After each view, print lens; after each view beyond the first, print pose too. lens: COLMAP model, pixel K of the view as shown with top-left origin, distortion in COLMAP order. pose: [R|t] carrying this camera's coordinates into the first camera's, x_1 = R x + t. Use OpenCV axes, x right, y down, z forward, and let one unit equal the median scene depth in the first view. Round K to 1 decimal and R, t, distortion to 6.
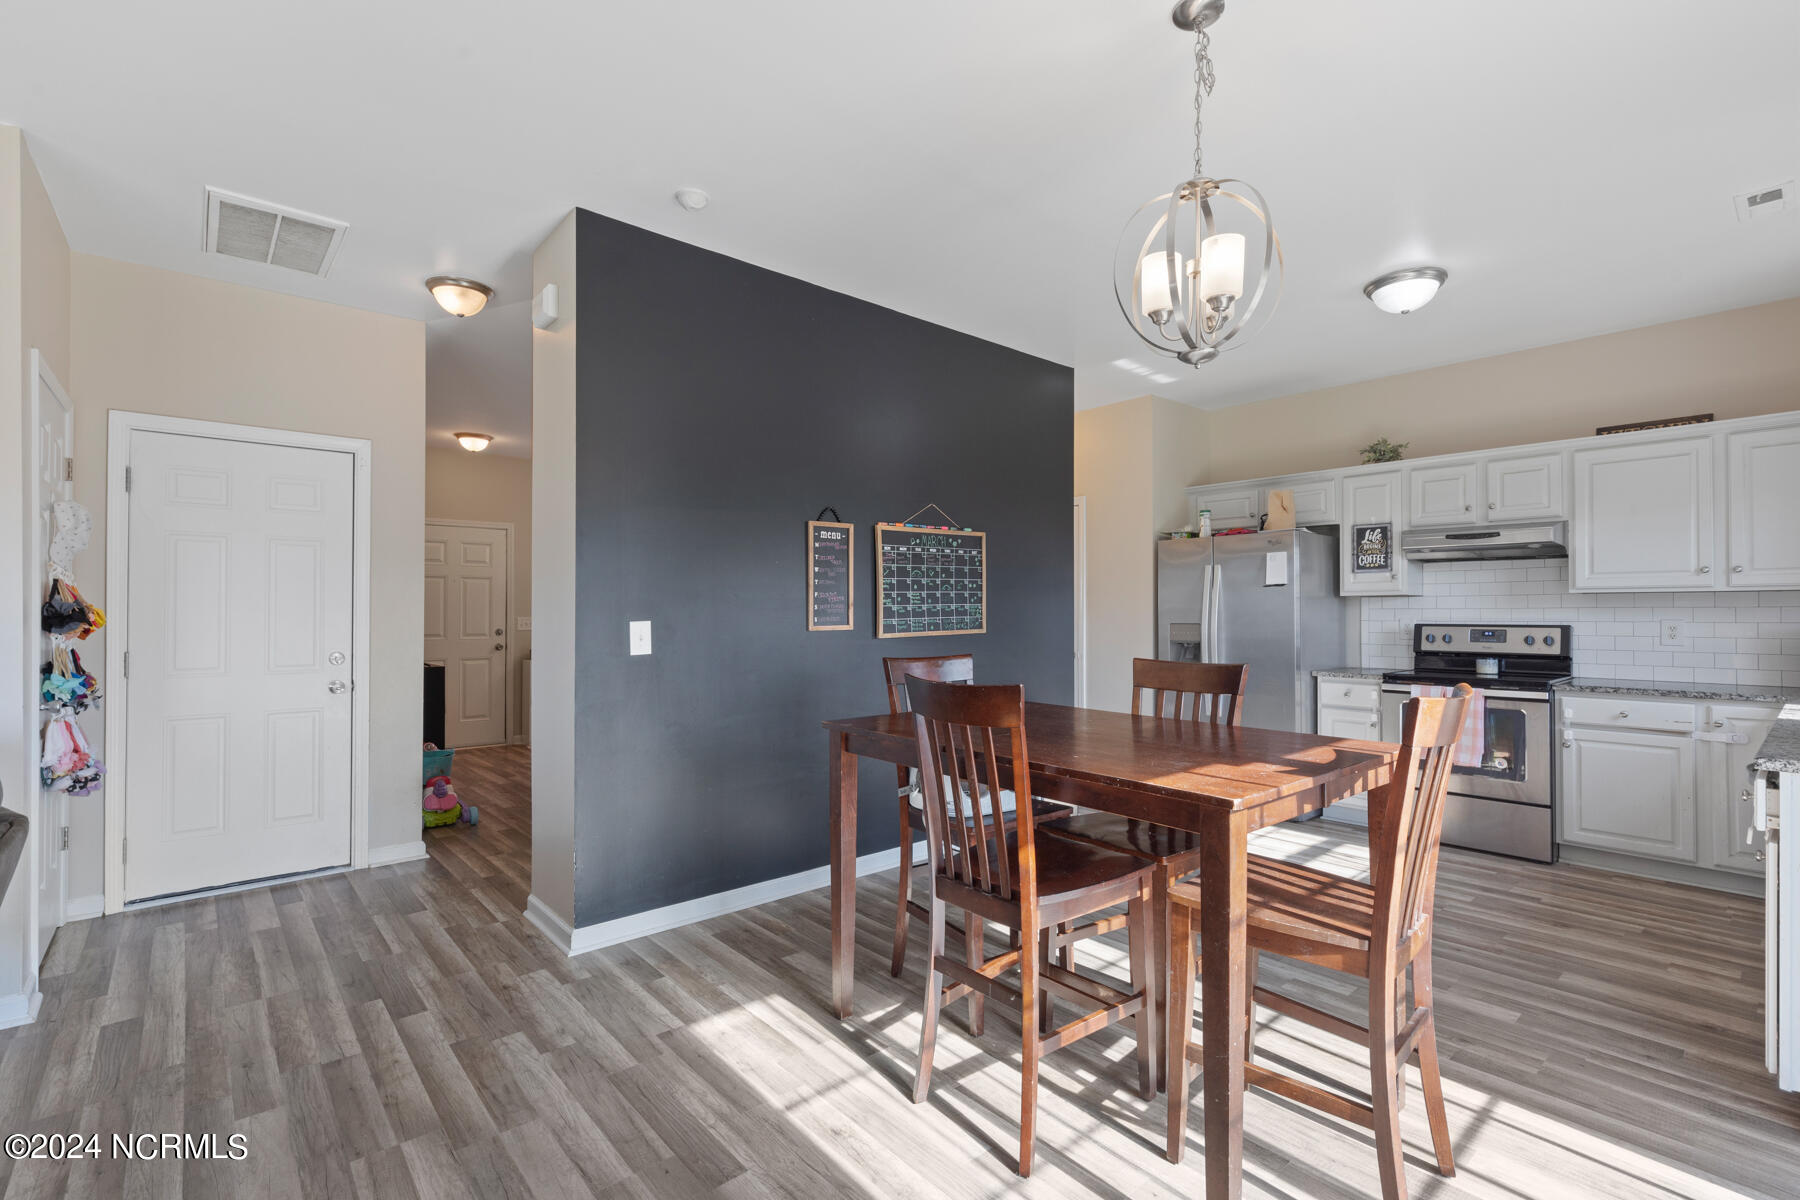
lens RADIAL K [[825.8, 0, 895.8], [0, 825.8, 605.2], [0, 0, 1]] dist [0.011151, 0.000250]
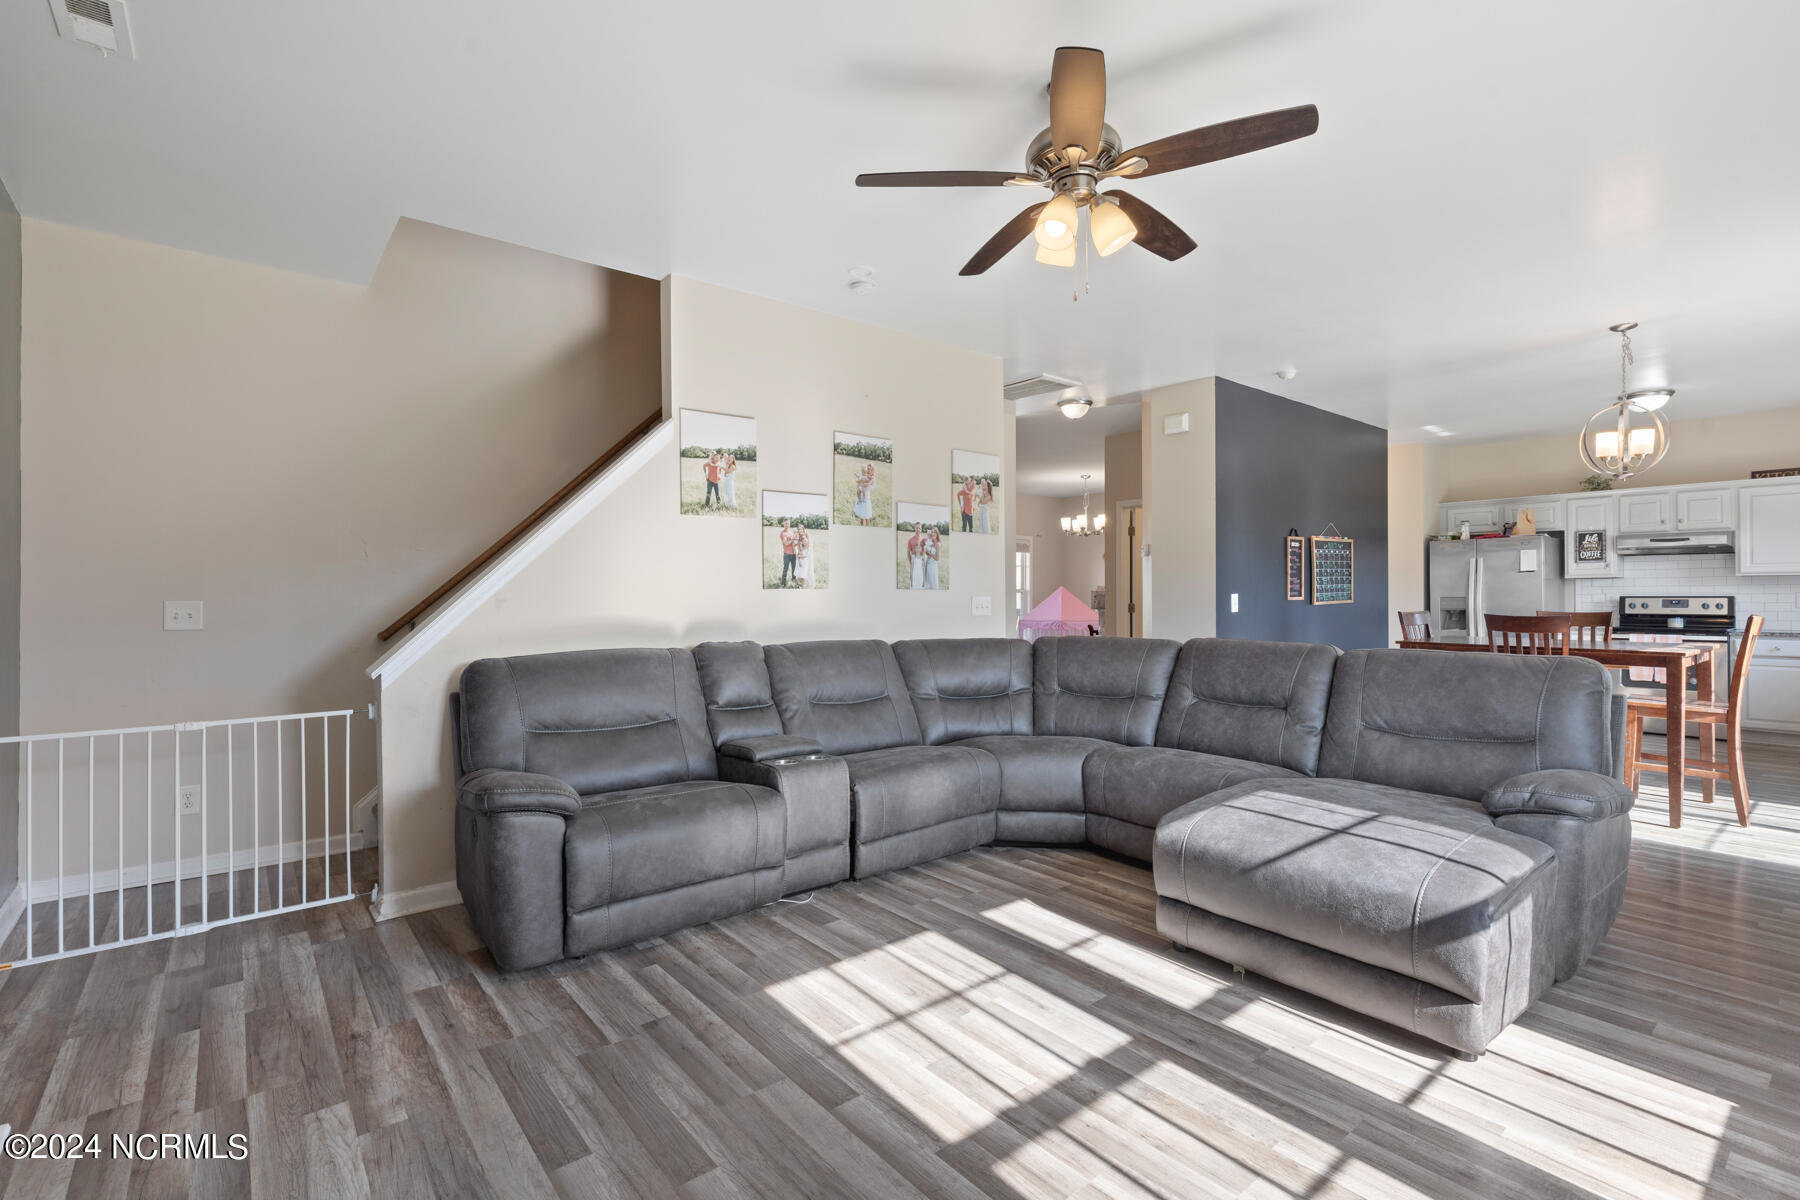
lens RADIAL K [[825.8, 0, 904.0], [0, 825.8, 591.9], [0, 0, 1]] dist [0.011151, 0.000250]
pose [[0.999598, -0.003985, -0.028066, -0.690953], [0.004115, 0.999981, 0.004578, 0.002155], [0.028047, -0.004692, 0.999596, -0.605186]]
